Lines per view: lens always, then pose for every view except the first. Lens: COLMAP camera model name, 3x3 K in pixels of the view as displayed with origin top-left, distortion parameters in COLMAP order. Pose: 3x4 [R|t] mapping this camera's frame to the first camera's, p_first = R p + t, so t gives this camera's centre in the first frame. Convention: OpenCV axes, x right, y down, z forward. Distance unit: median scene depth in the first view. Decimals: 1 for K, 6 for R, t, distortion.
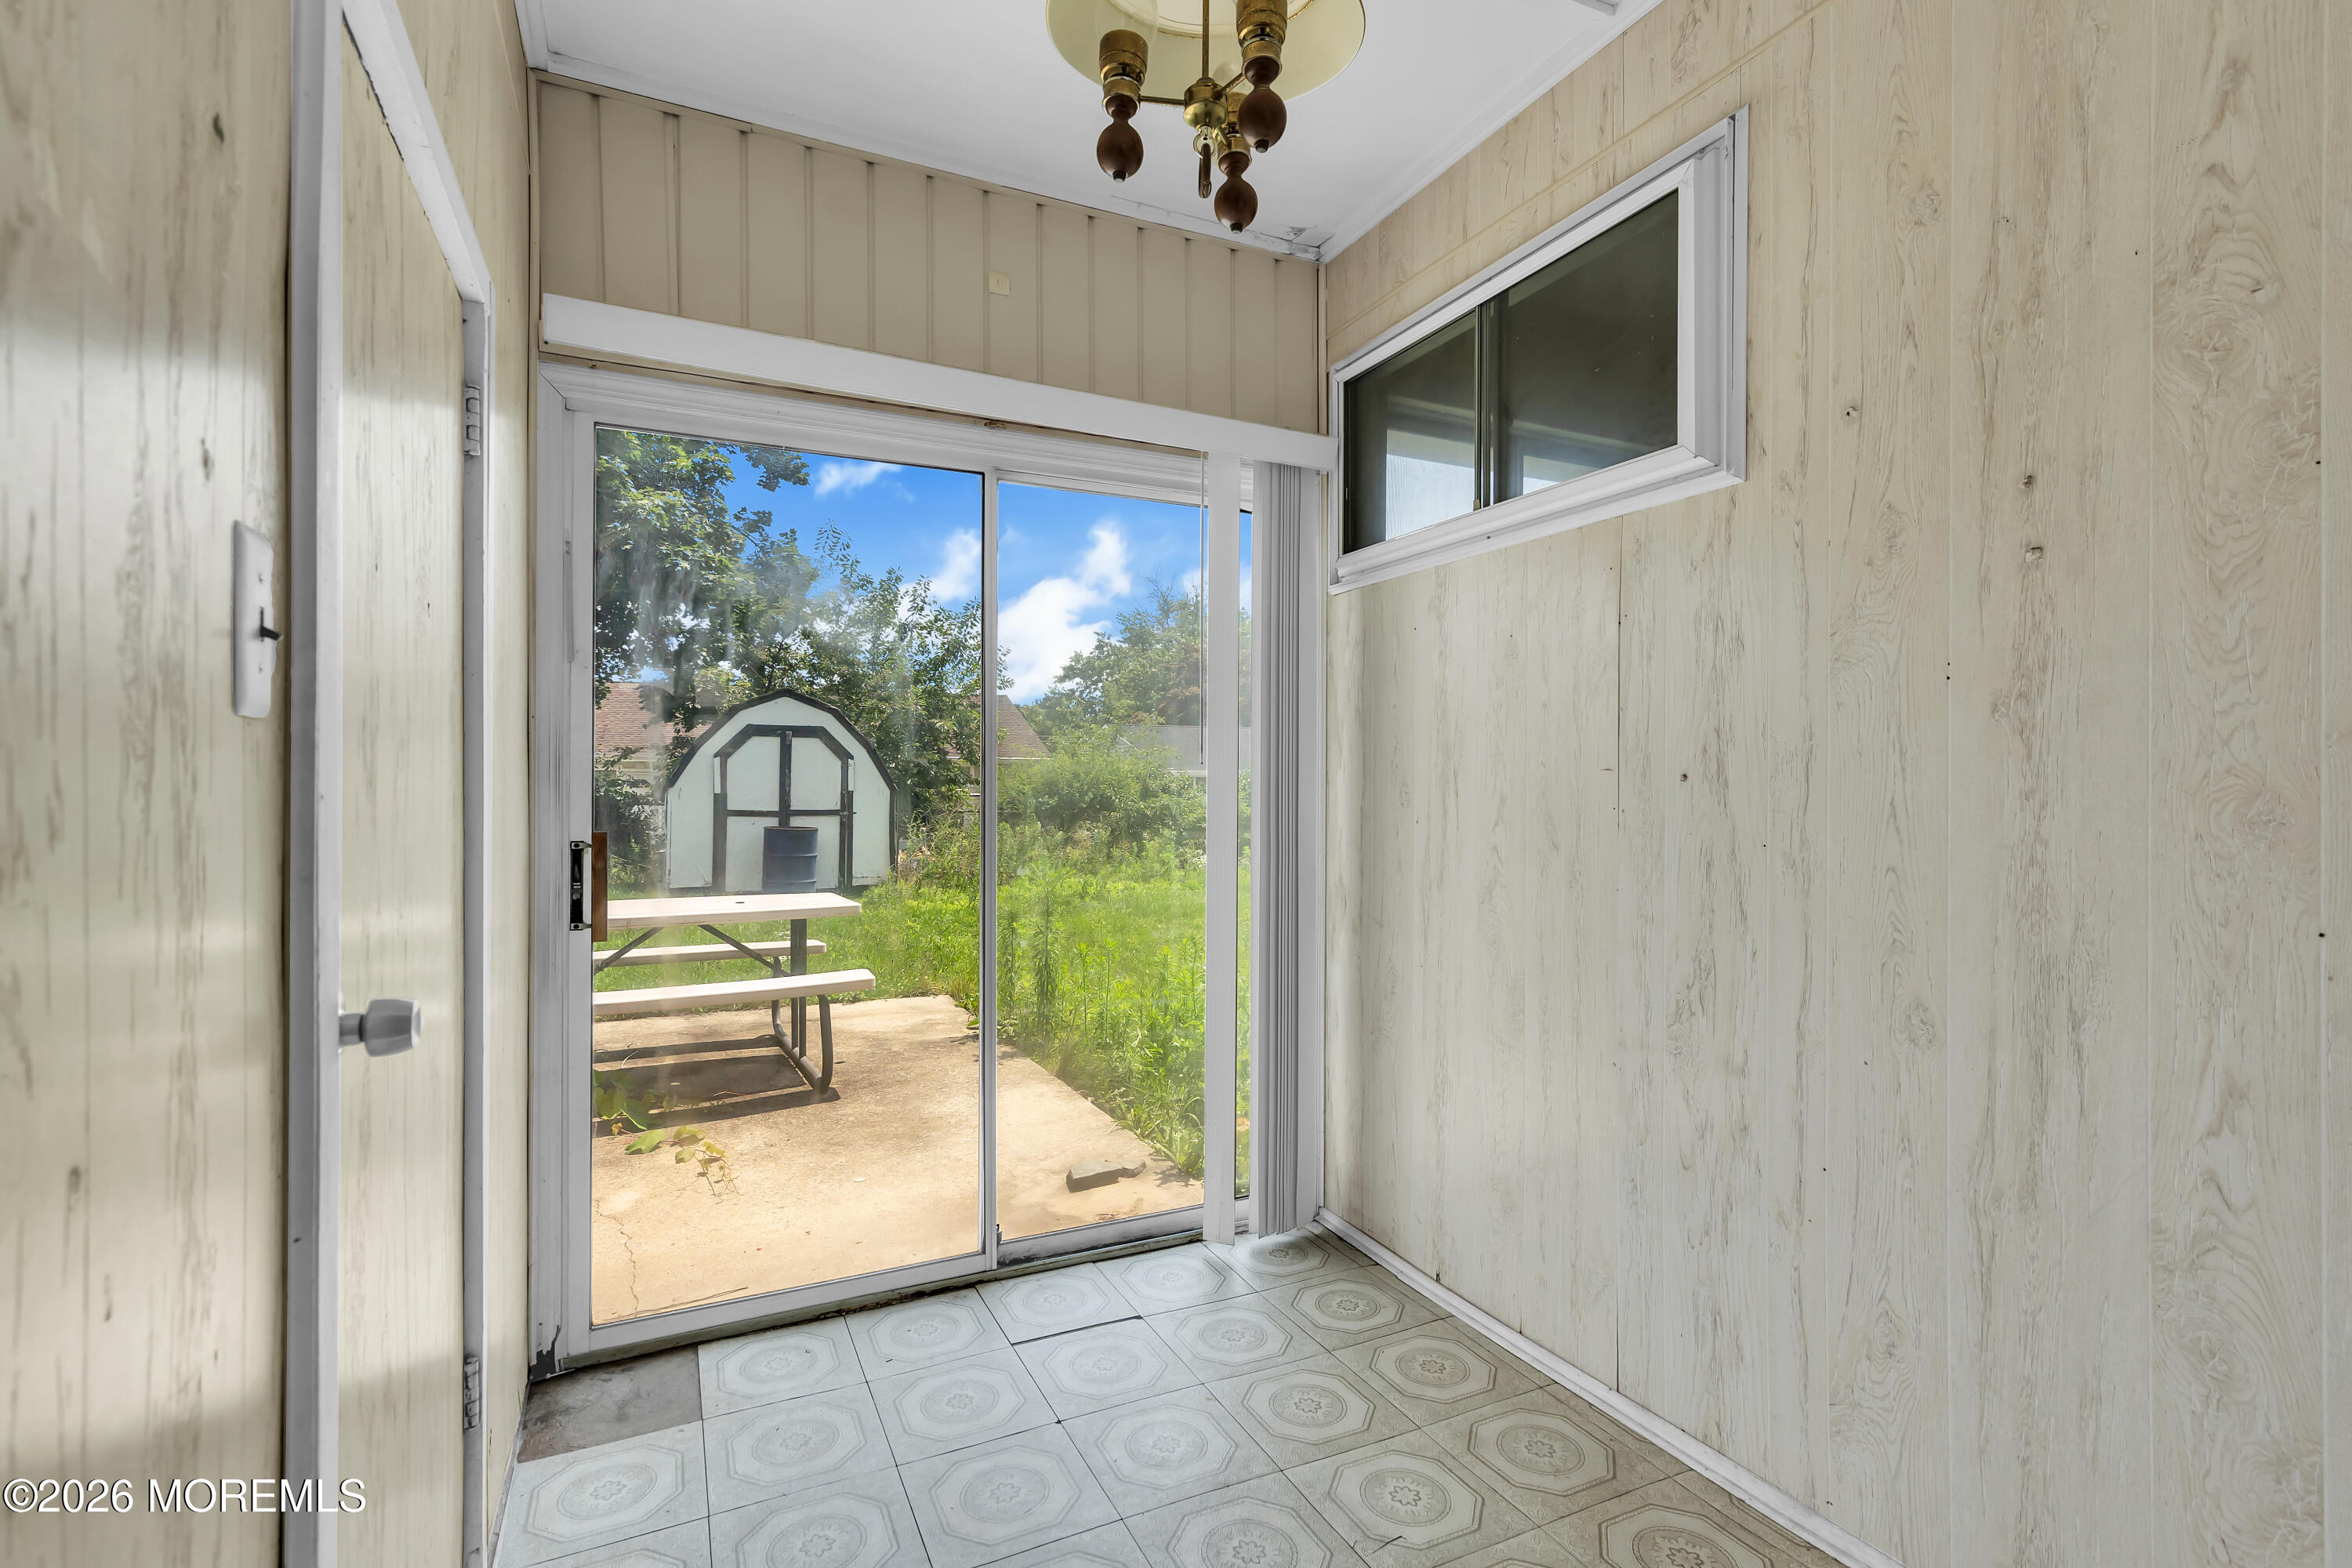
lens RADIAL K [[1072.4, 0, 1181.4], [0, 1072.4, 783.0], [0, 0, 1]] dist [0.000617, 0.003098]
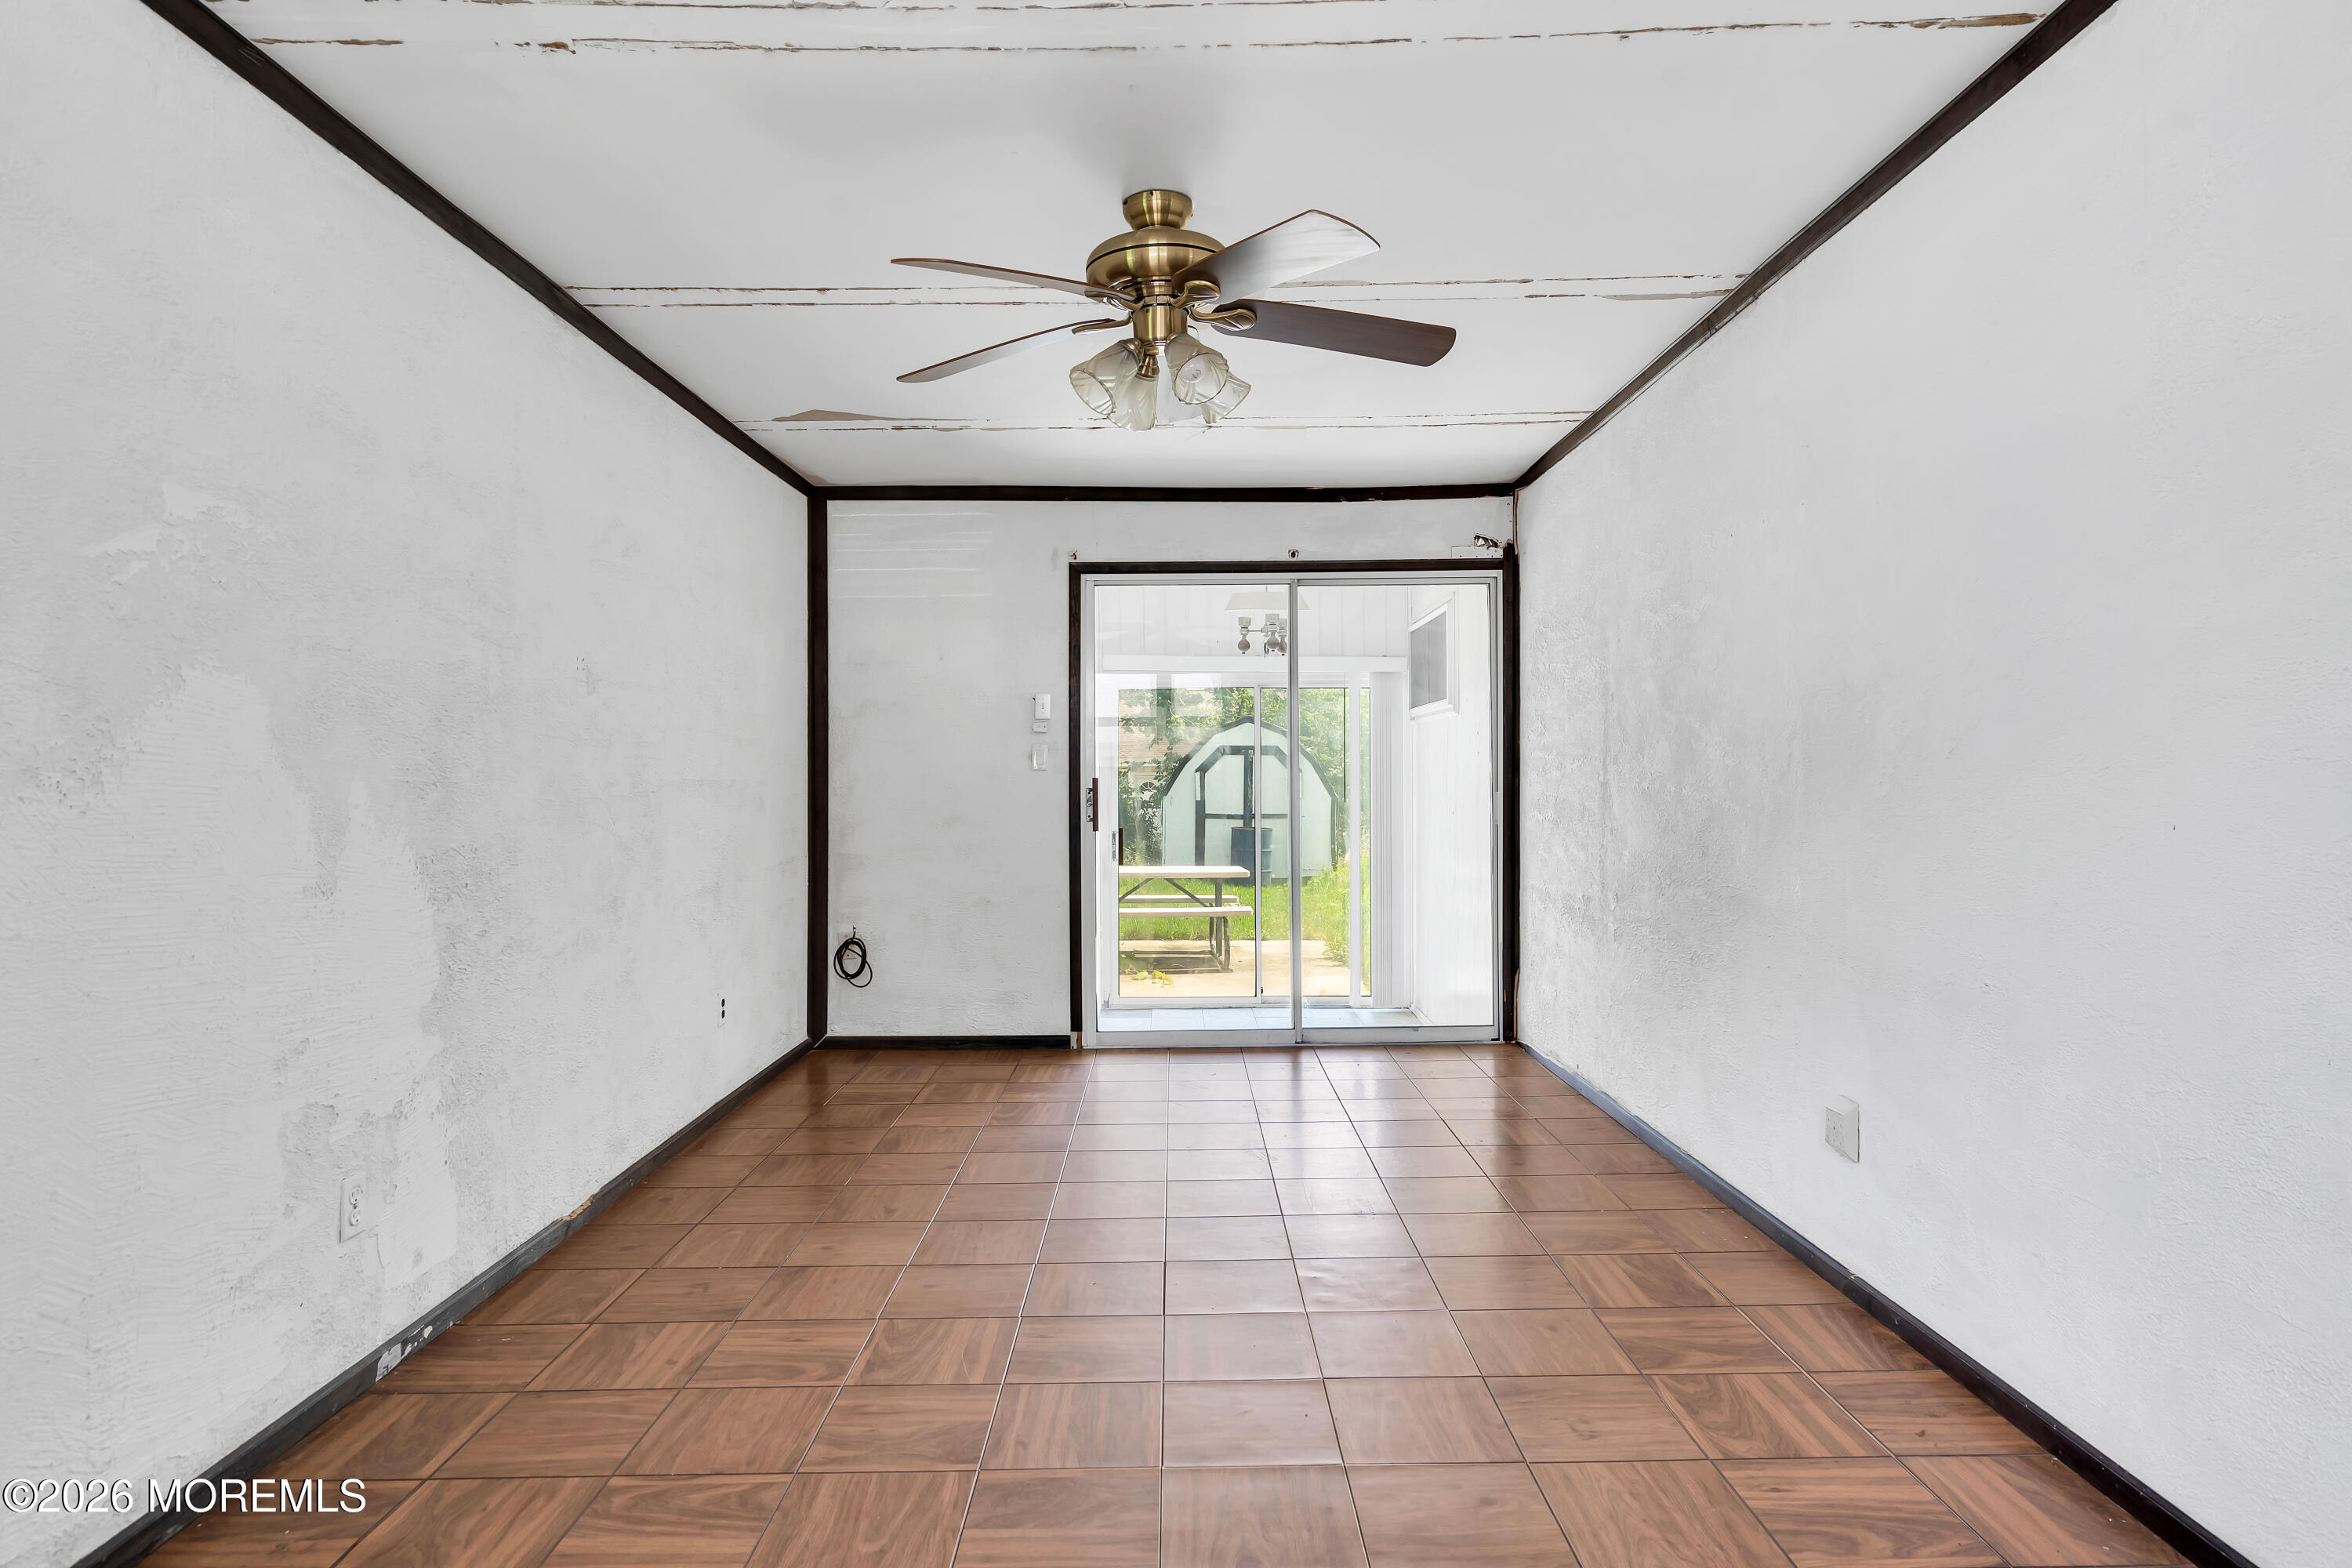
lens RADIAL K [[1293.7, 0, 1170.1], [0, 1293.7, 770.7], [0, 0, 1]] dist [0.004041, 0.001761]
pose [[0.898739, -0.006767, -0.438432, 0.208236], [0.004945, 0.999974, -0.005297, -0.016911], [0.438457, 0.002592, 0.898749, -0.389943]]
